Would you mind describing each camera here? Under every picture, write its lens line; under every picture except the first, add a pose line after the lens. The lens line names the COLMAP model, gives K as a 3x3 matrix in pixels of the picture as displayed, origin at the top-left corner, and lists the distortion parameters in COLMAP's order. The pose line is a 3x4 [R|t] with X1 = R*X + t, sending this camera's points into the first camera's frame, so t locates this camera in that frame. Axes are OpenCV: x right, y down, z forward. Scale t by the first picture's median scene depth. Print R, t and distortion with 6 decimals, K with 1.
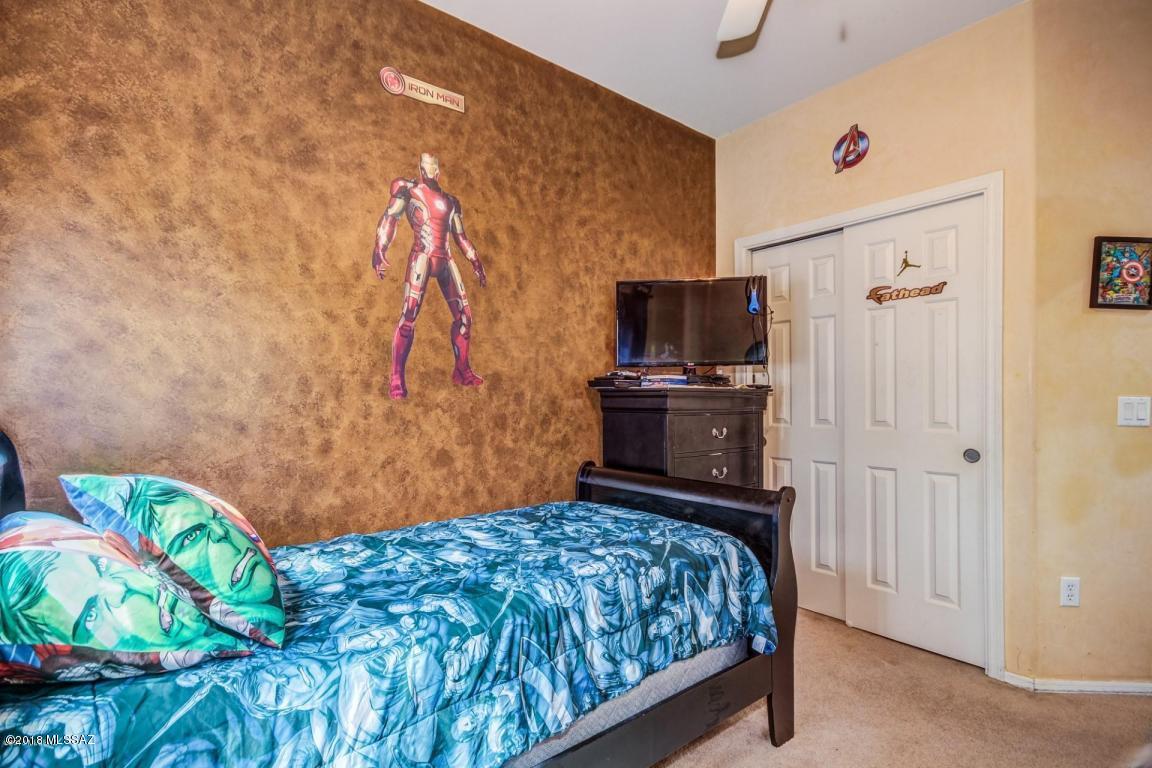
lens RADIAL K [[541.4, 0, 604.2], [0, 541.4, 403.2], [0, 0, 1]] dist [0.002560, -0.000899]
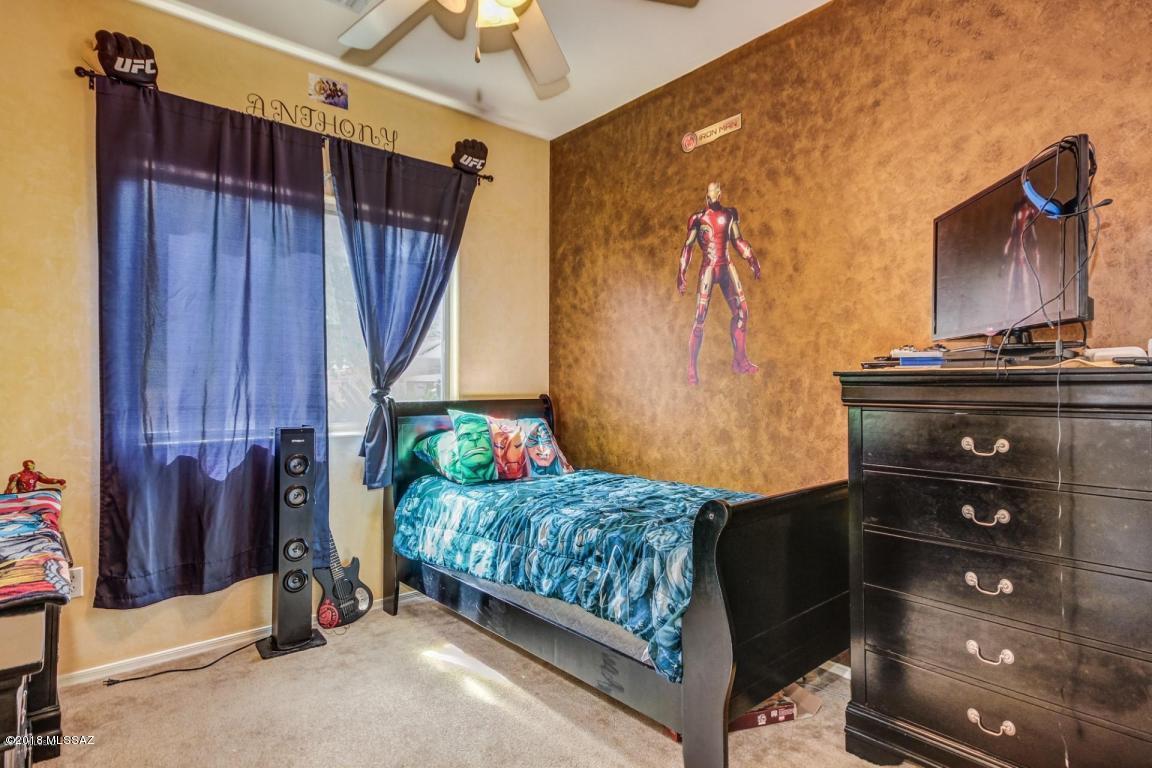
lens RADIAL K [[624.6, 0, 578.6], [0, 624.6, 381.5], [0, 0, 1]] dist [0.007646, 0.003429]
pose [[0.022569, -0.002466, -0.999742, 1.032918], [-0.008953, 0.999956, -0.002669, -0.010721], [0.999705, 0.009011, 0.022546, 0.656145]]
